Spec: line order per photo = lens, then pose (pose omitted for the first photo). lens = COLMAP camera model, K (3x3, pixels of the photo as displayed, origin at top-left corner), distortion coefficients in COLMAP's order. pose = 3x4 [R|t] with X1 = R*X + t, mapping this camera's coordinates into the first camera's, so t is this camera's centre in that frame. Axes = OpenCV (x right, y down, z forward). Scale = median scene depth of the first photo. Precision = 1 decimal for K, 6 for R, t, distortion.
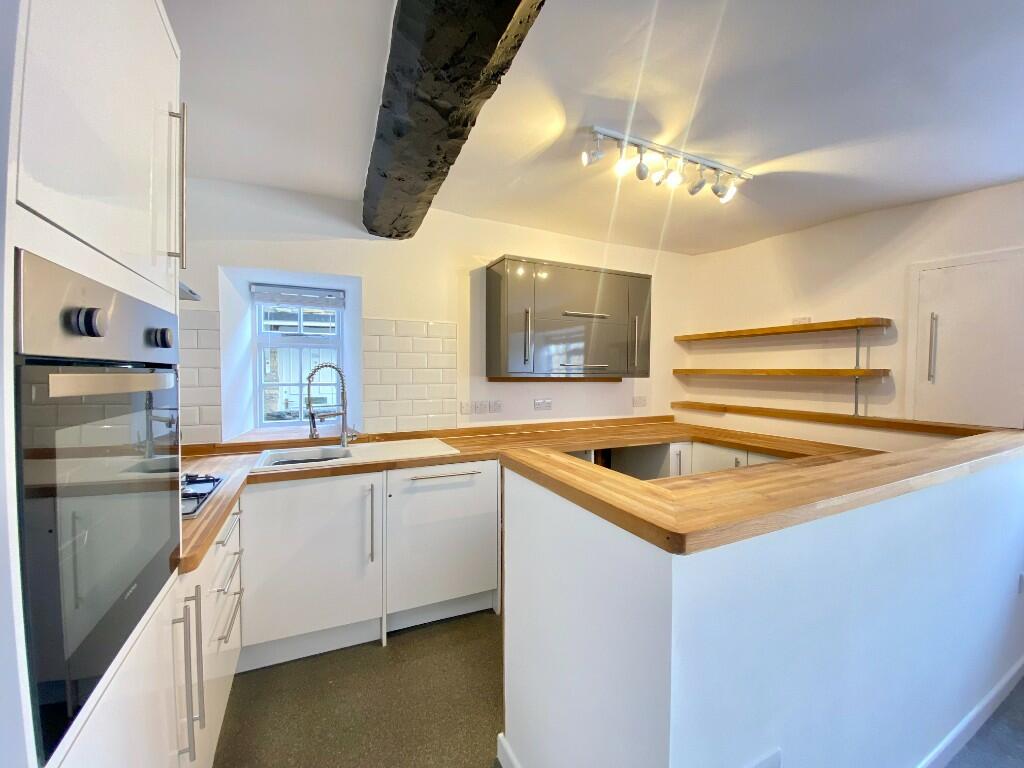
lens RADIAL K [[413.2, 0, 512.0], [0, 413.2, 384.0], [0, 0, 1]] dist [-0.030645, -0.000136]
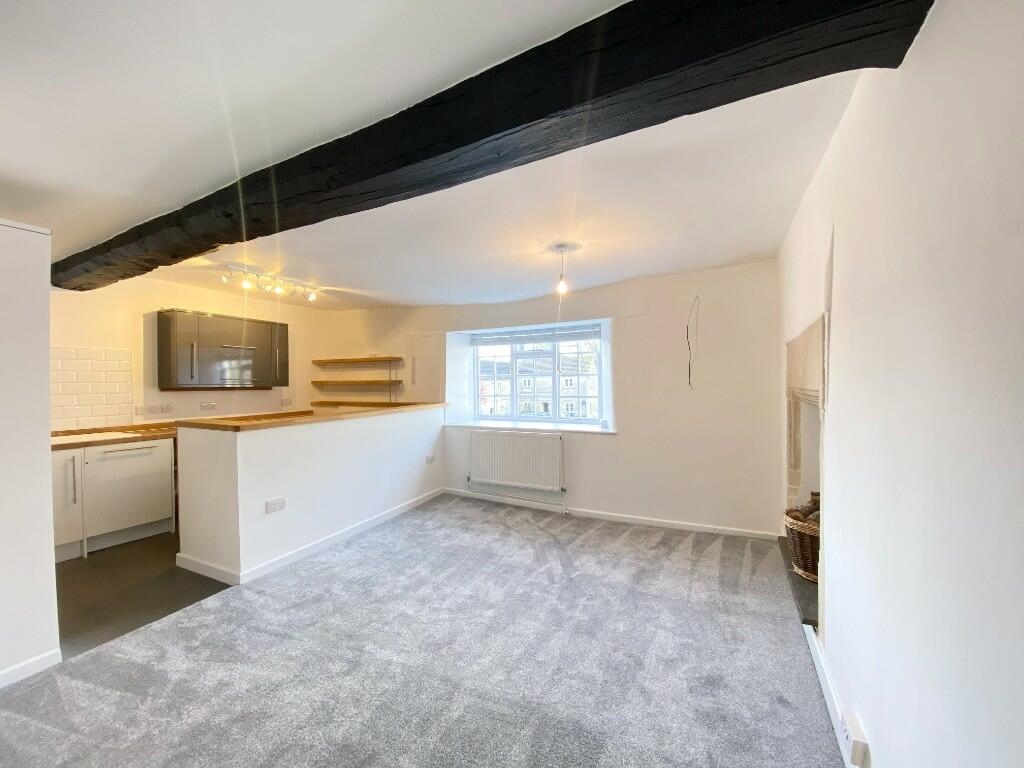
lens RADIAL K [[412.8, 0, 504.6], [0, 412.8, 384.9], [0, 0, 1]] dist [0.030042, -0.026082]
pose [[0.790374, -0.015132, 0.612438, 0.001697], [0.029785, 0.999462, -0.013745, 0.029622], [-0.611900, 0.029105, 0.790399, -0.924610]]
